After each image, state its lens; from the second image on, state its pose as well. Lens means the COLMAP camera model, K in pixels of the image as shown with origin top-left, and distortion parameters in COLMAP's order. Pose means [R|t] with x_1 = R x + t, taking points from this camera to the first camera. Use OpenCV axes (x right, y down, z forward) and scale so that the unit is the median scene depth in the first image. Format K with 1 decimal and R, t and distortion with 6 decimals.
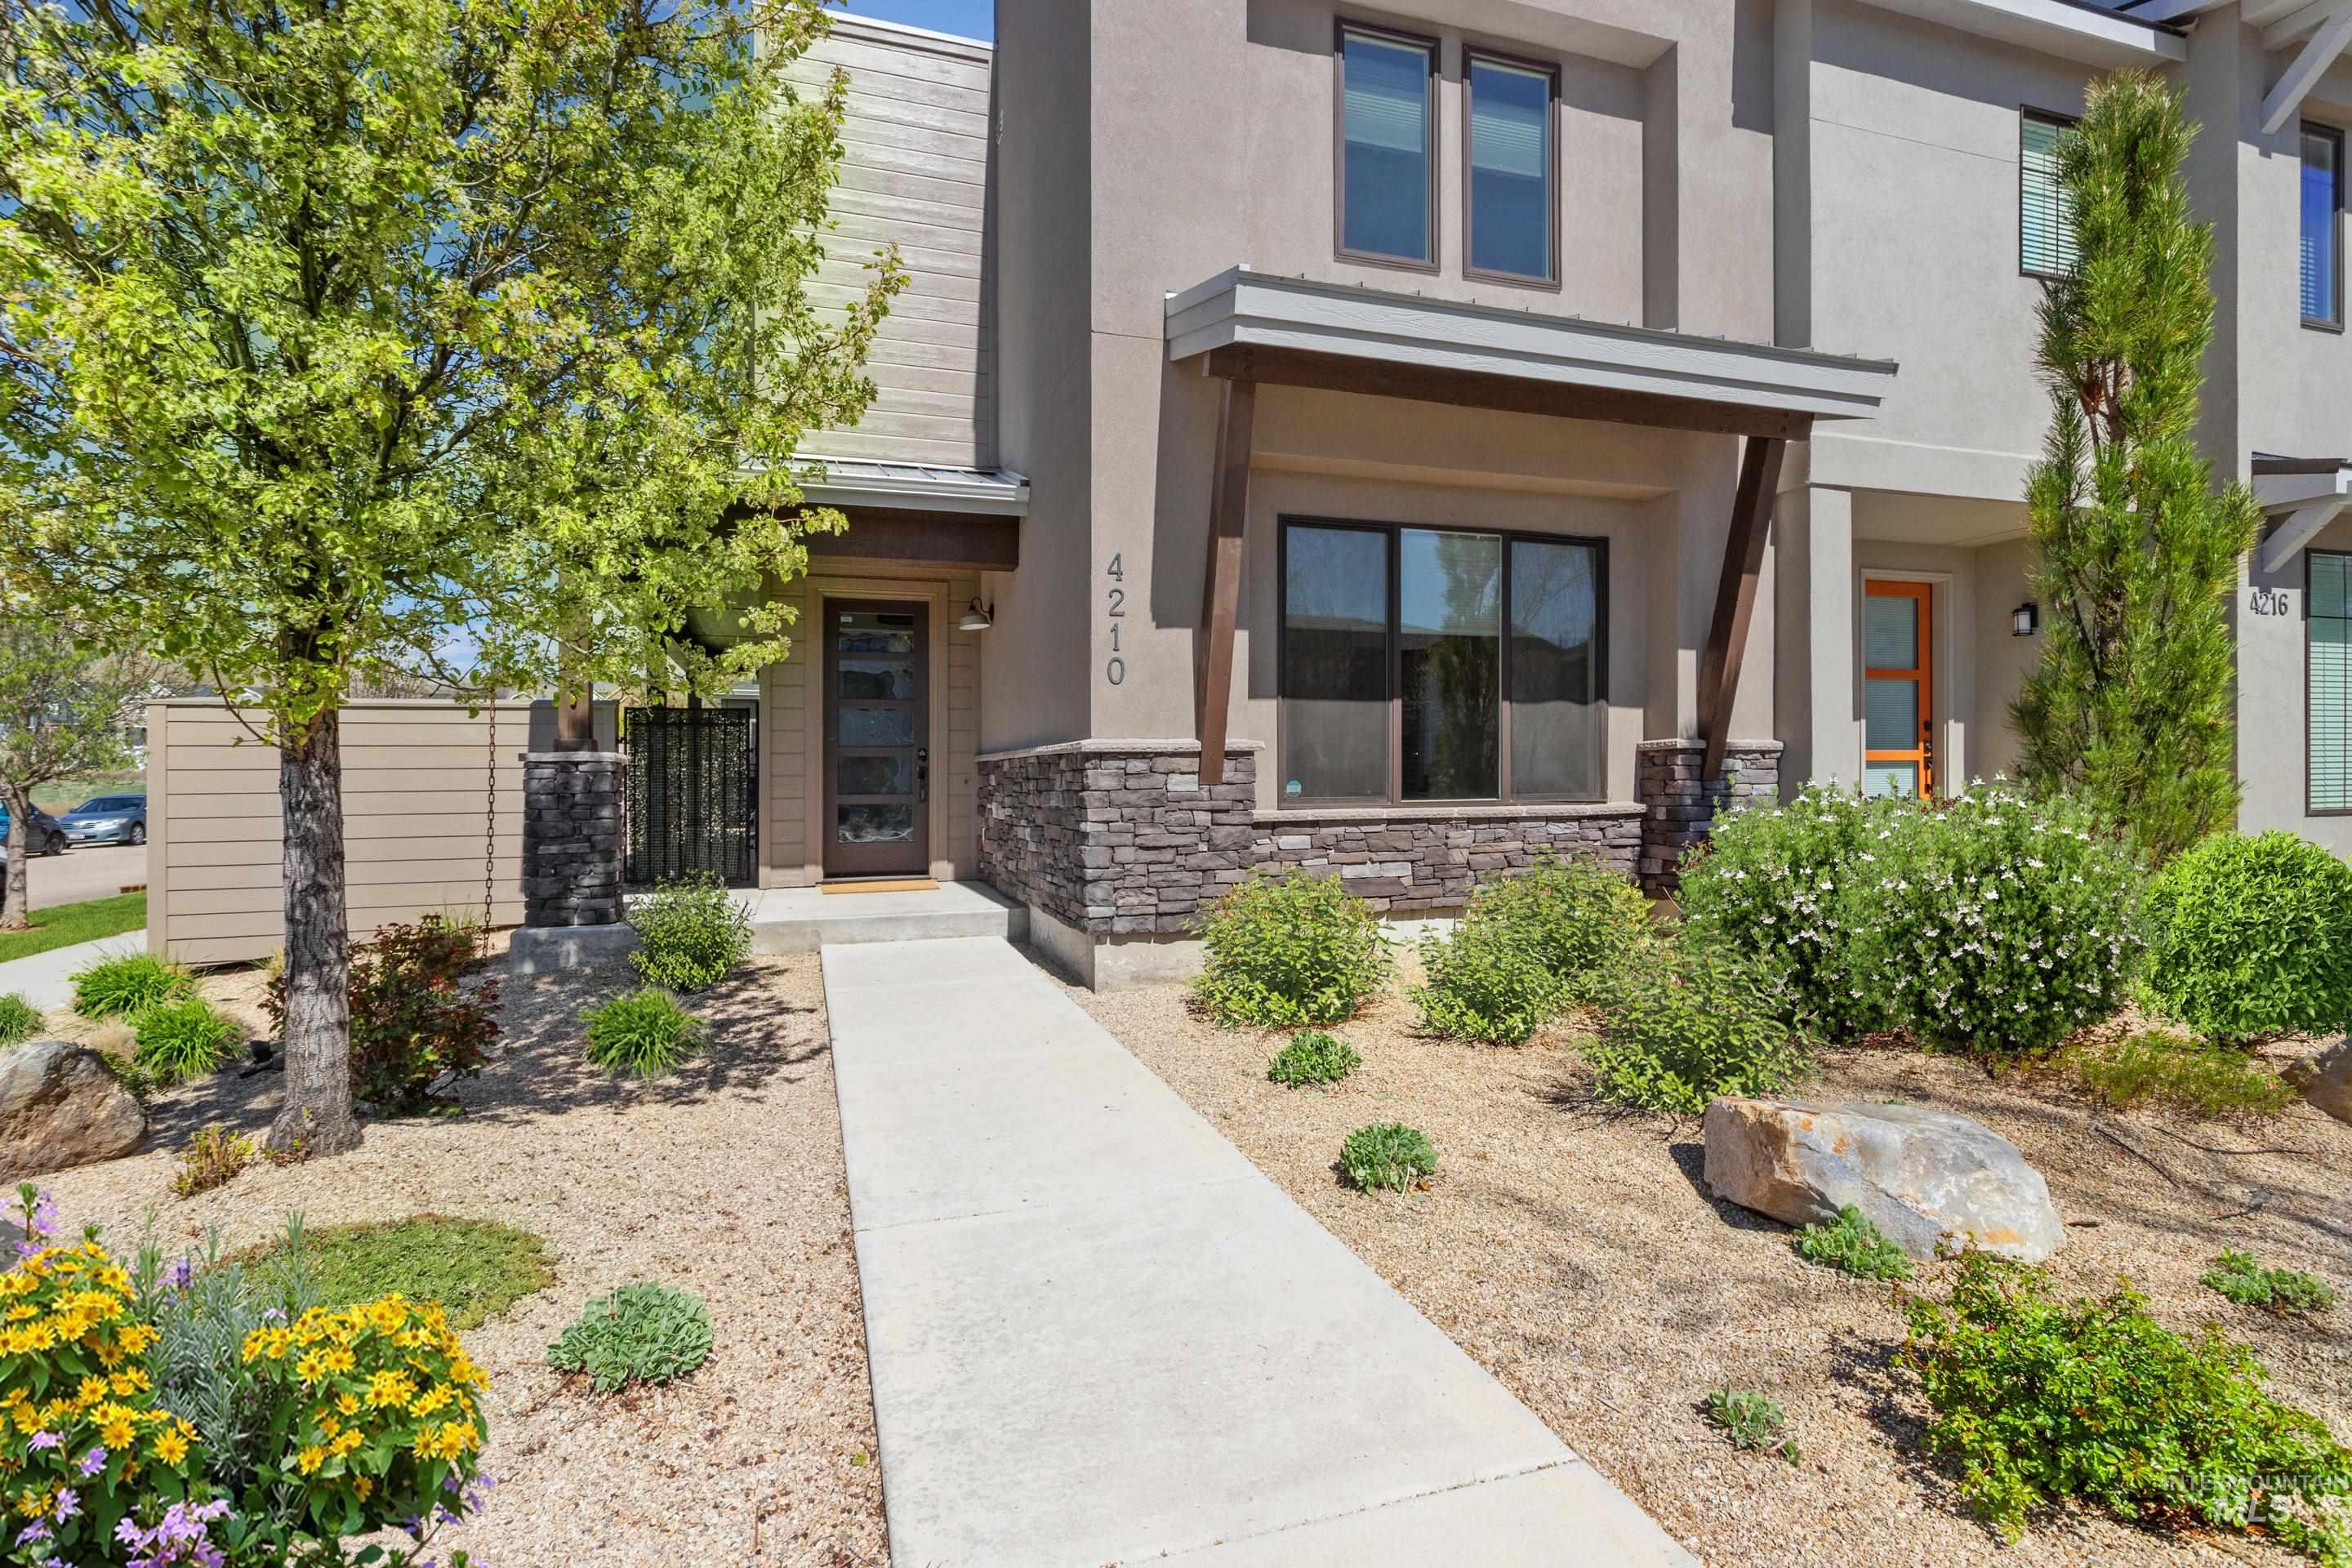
lens RADIAL K [[1147.2, 0, 1182.0], [0, 1147.2, 751.5], [0, 0, 1]] dist [0.000284, -0.000017]
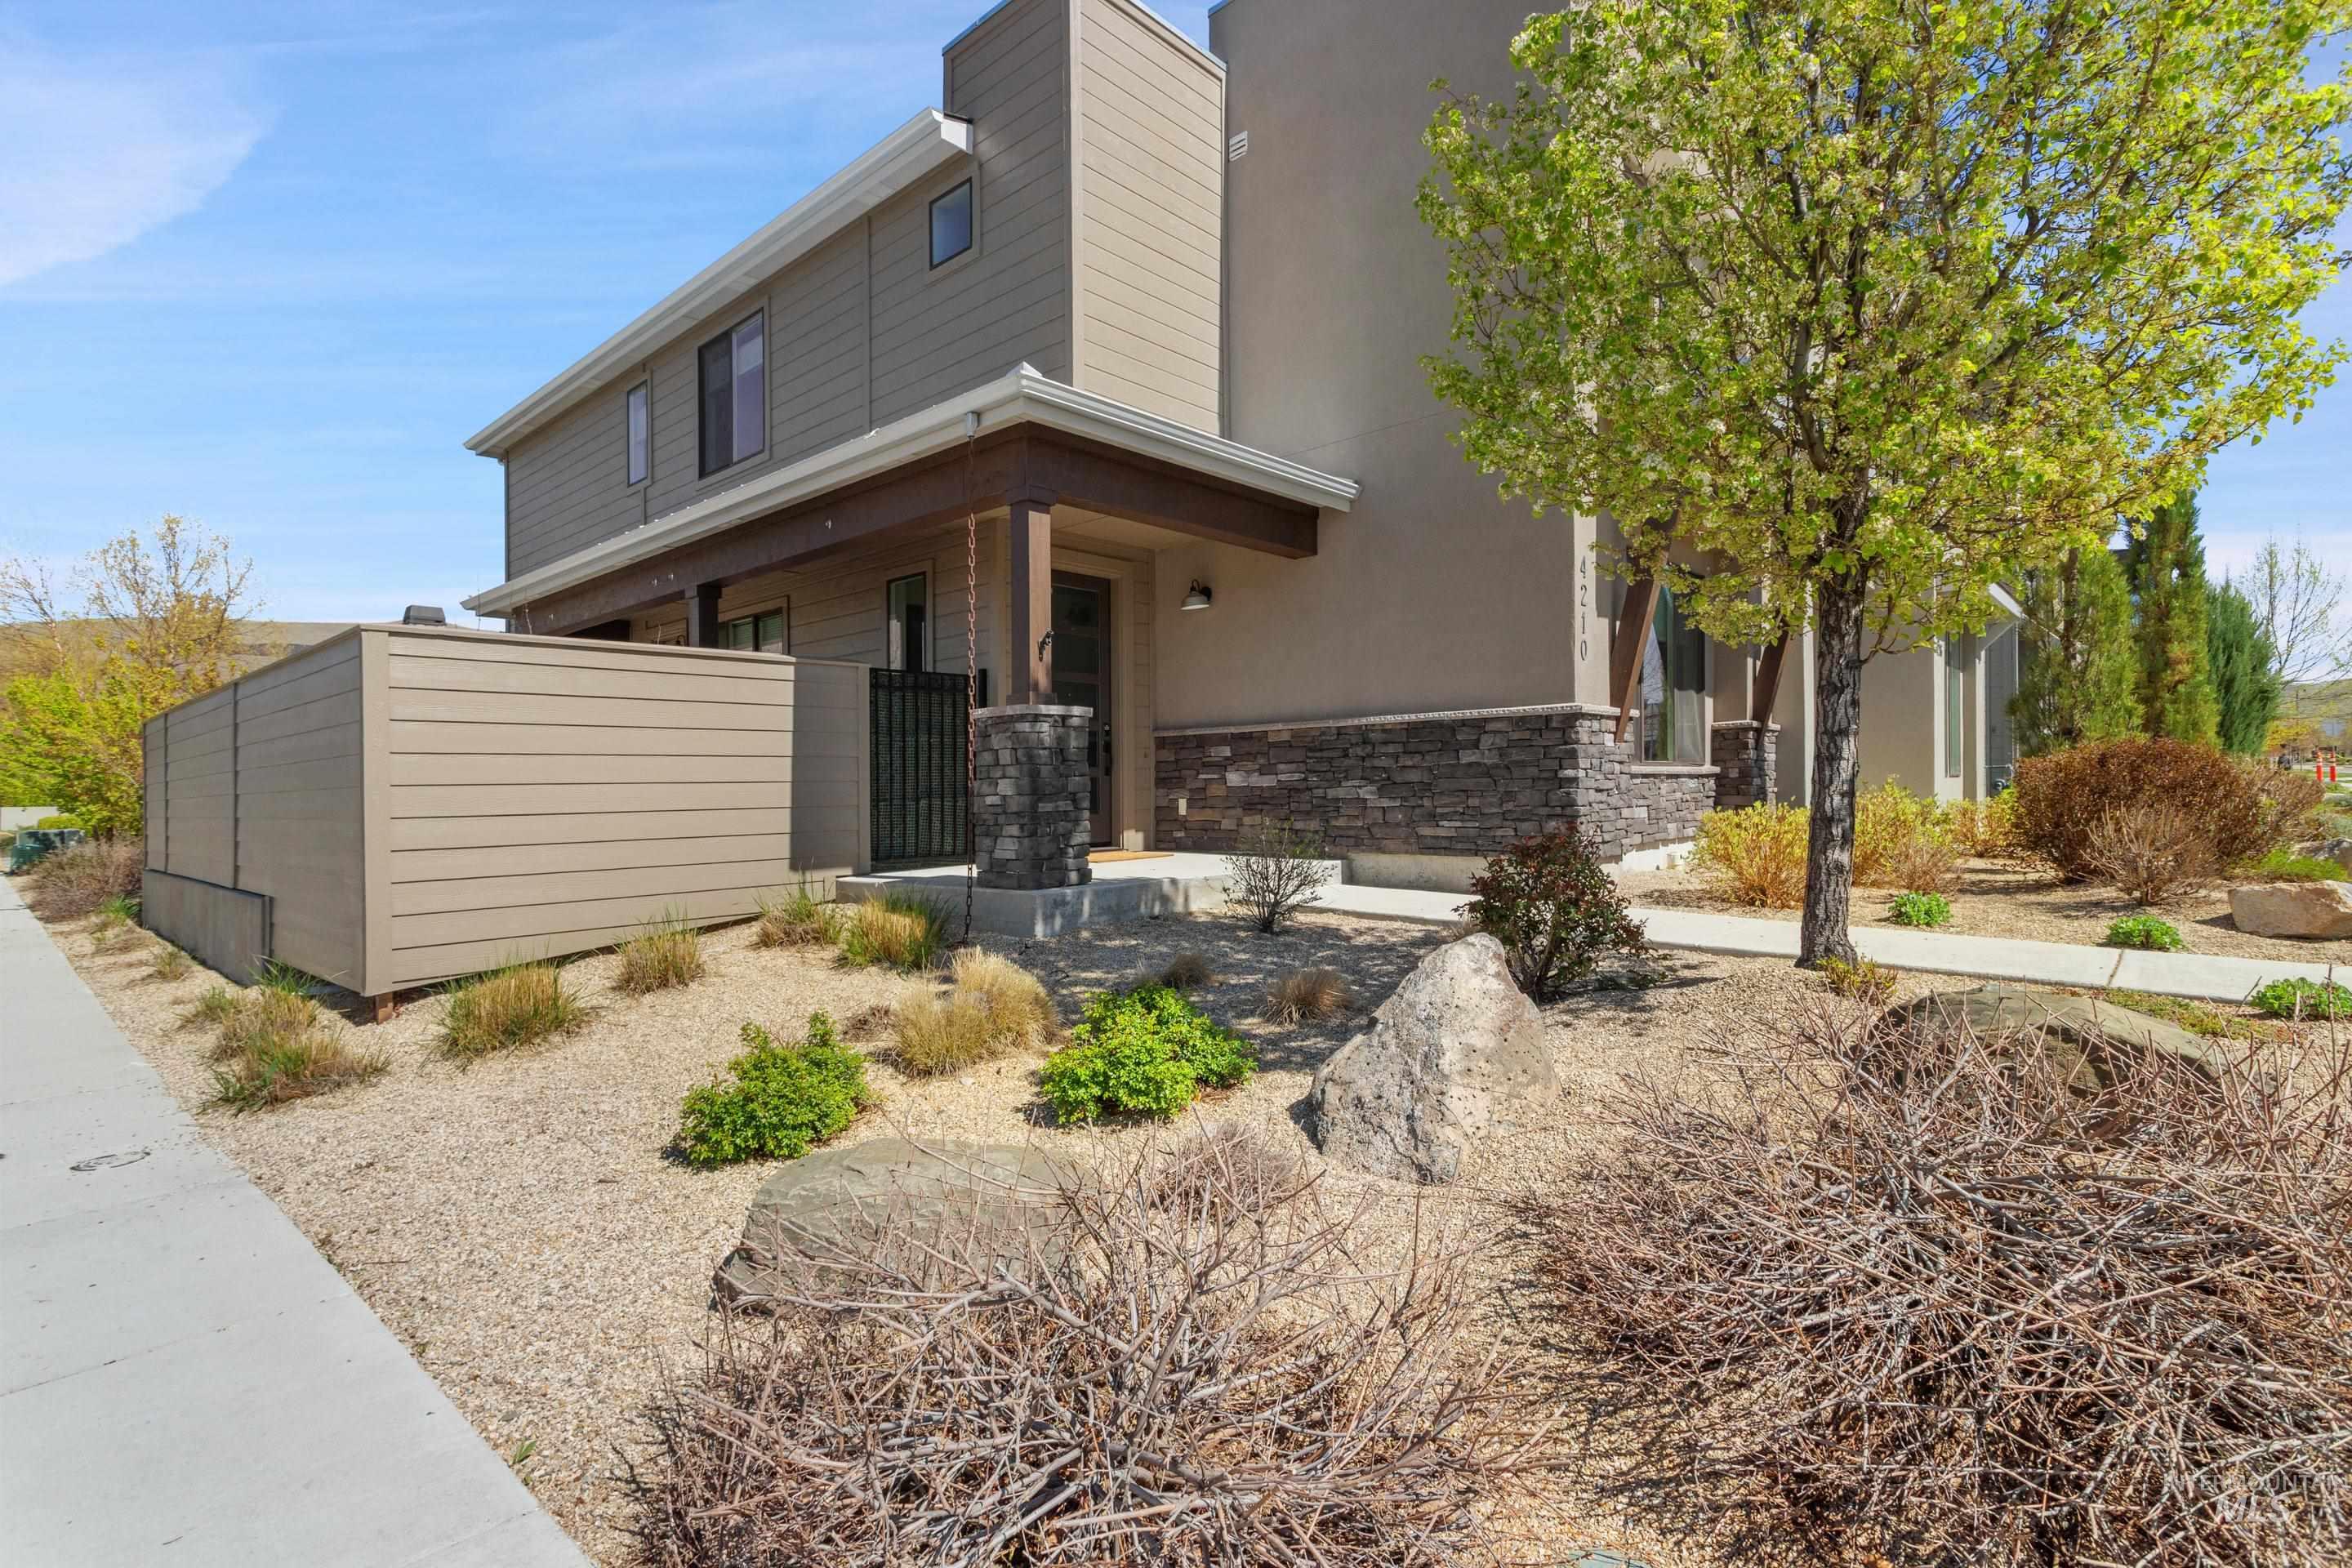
lens RADIAL K [[1126.0, 0, 1176.0], [0, 1126.0, 784.0], [0, 0, 1]] dist [0.000297, 0.000019]
pose [[0.872802, -0.004195, 0.488057, -0.786508], [-0.000743, 0.999950, 0.009923, 0.049292], [-0.488074, -0.009023, 0.872755, 0.107874]]
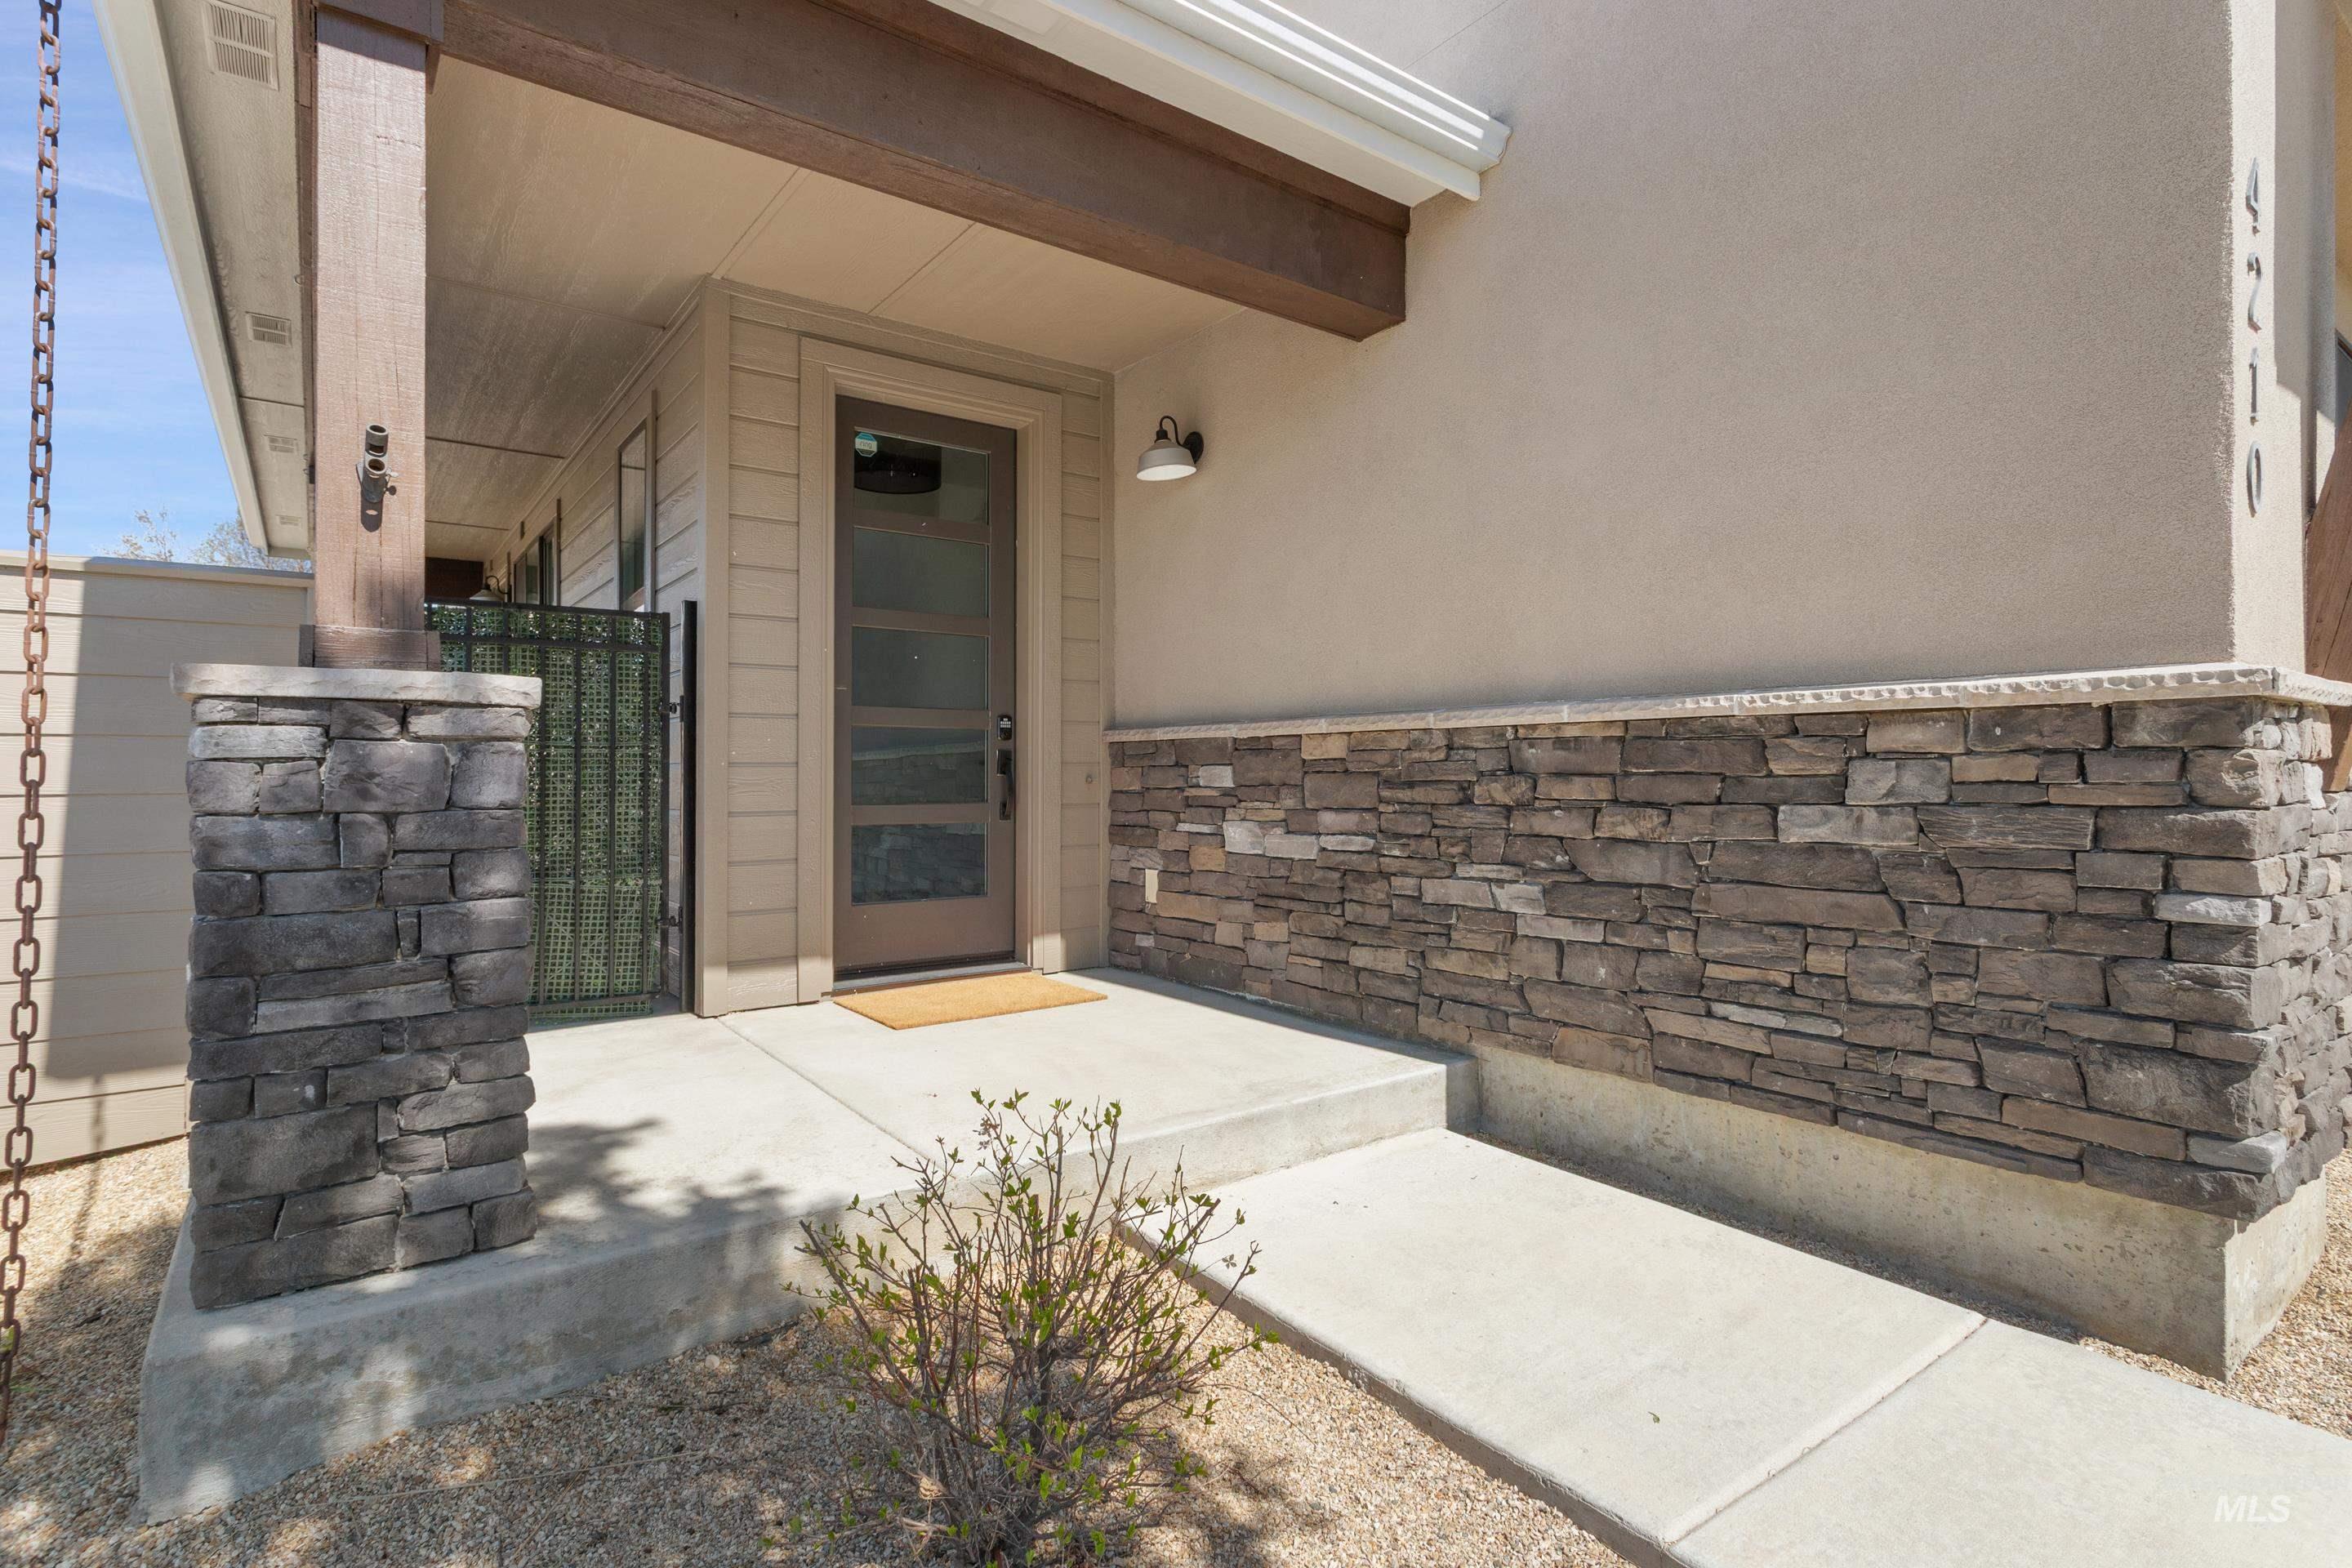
lens RADIAL K [[1179.3, 0, 1171.0], [0, 1179.3, 743.5], [0, 0, 1]] dist [0.019974, 0.000150]
pose [[0.952545, 0.016195, 0.303967, -0.373158], [-0.013944, 0.999857, -0.009574, 0.016817], [-0.304078, 0.004881, 0.952635, 0.561656]]
